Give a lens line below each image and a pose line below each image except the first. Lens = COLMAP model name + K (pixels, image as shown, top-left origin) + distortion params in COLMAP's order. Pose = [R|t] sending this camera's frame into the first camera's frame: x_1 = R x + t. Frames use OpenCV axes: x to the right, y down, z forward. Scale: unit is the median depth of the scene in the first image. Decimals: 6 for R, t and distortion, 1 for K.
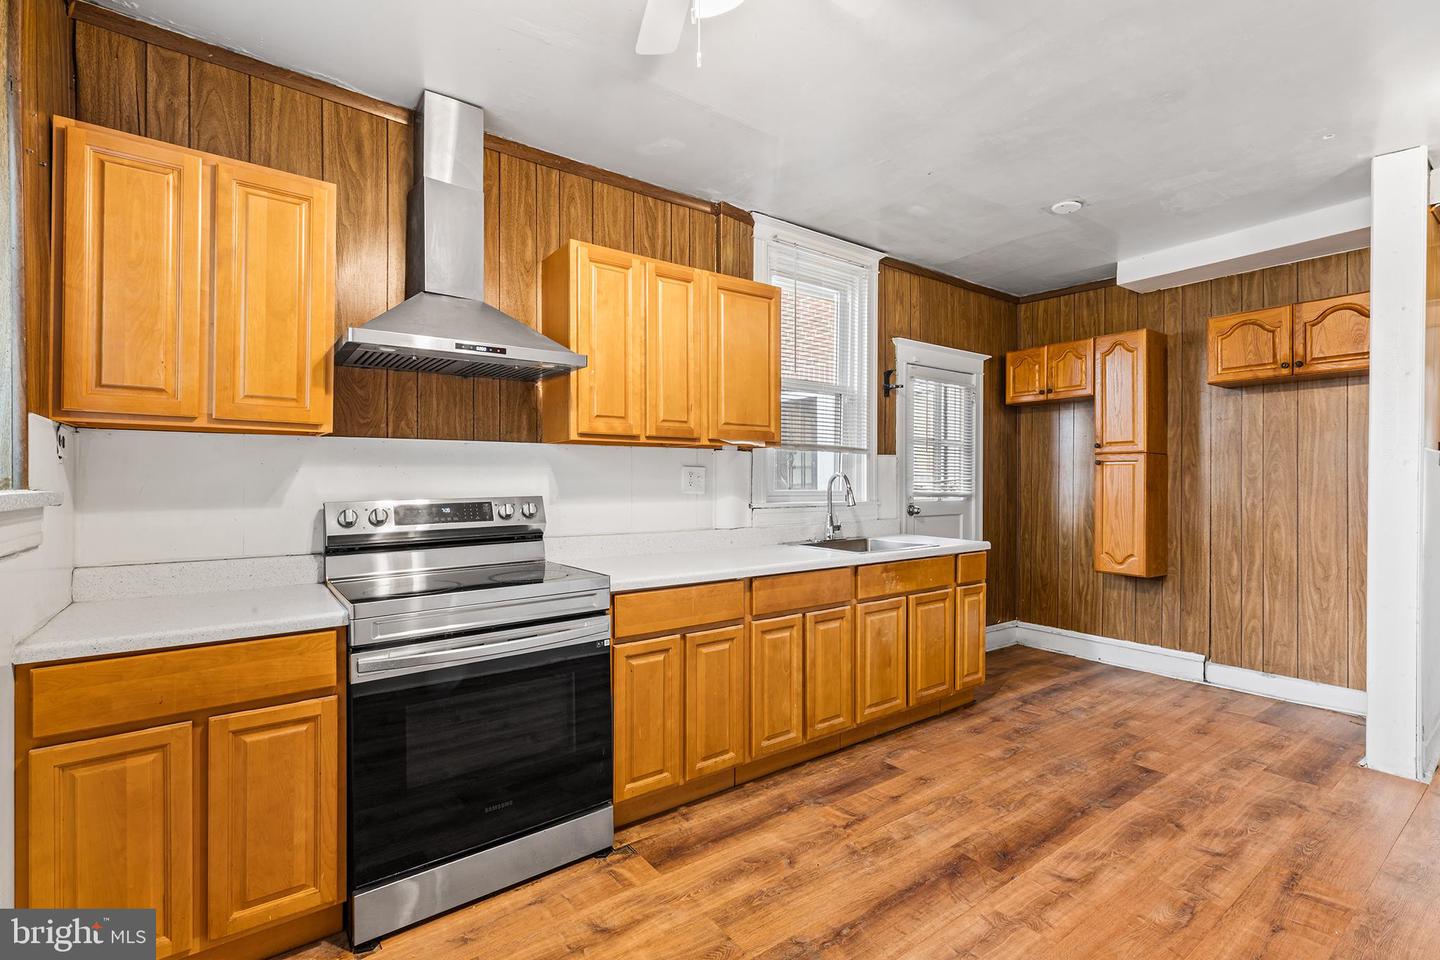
lens RADIAL K [[656.2, 0, 720.0], [0, 656.2, 480.0], [0, 0, 1]] dist [0.001964, 0.000118]
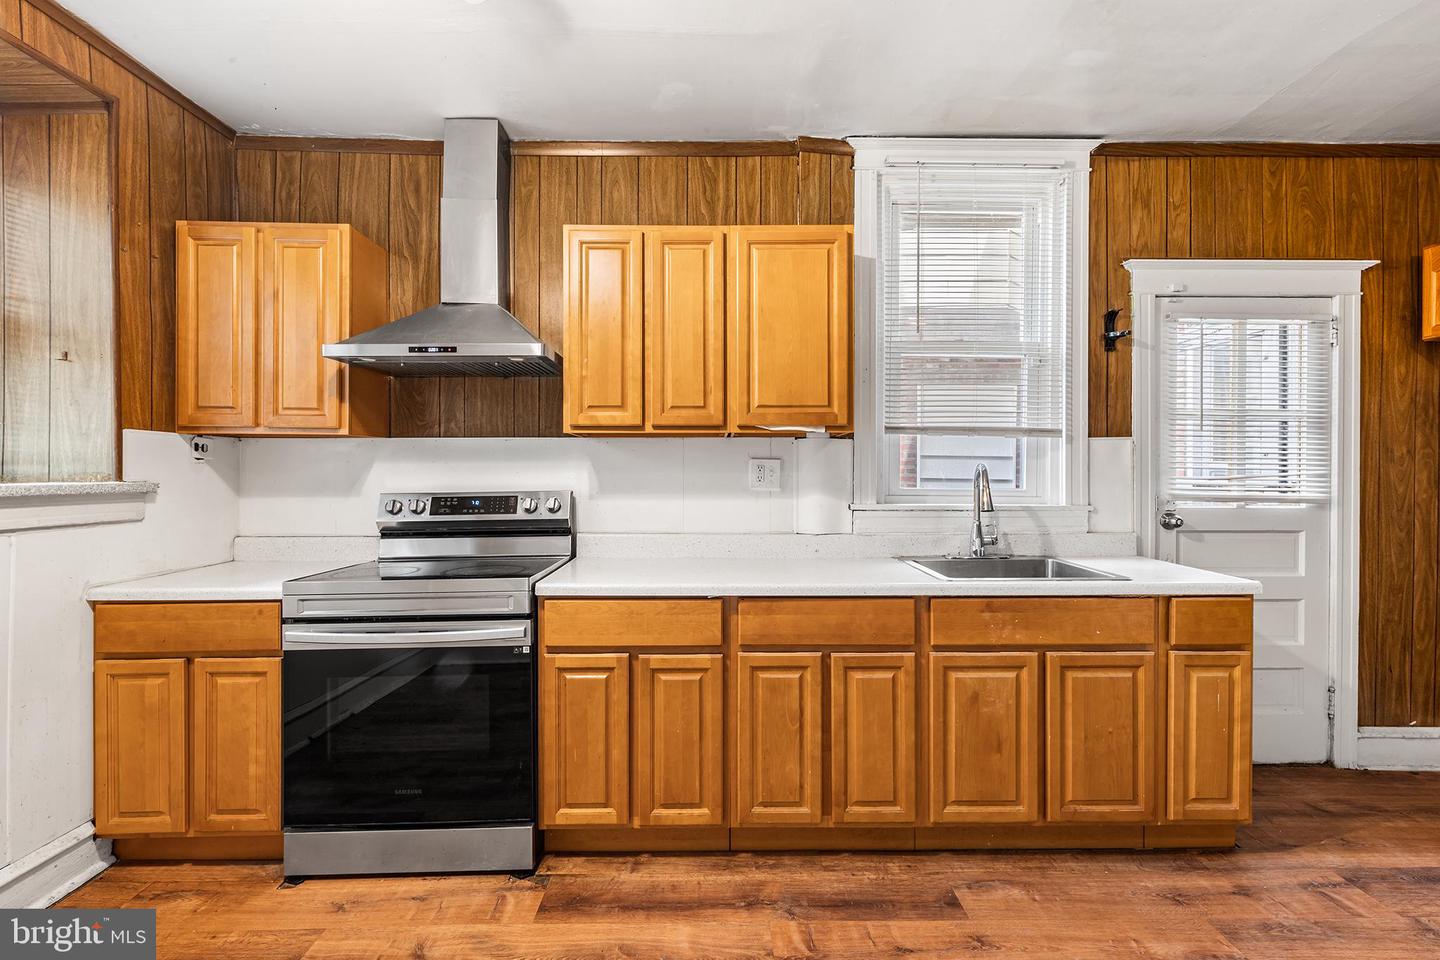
lens RADIAL K [[646.8, 0, 717.1], [0, 646.8, 473.6], [0, 0, 1]] dist [0.002429, -0.000019]
pose [[0.809297, 0.000689, -0.587399, 0.473115], [-0.000217, 1.000000, 0.000874, -0.002500], [0.587400, -0.000580, 0.809297, 0.335183]]
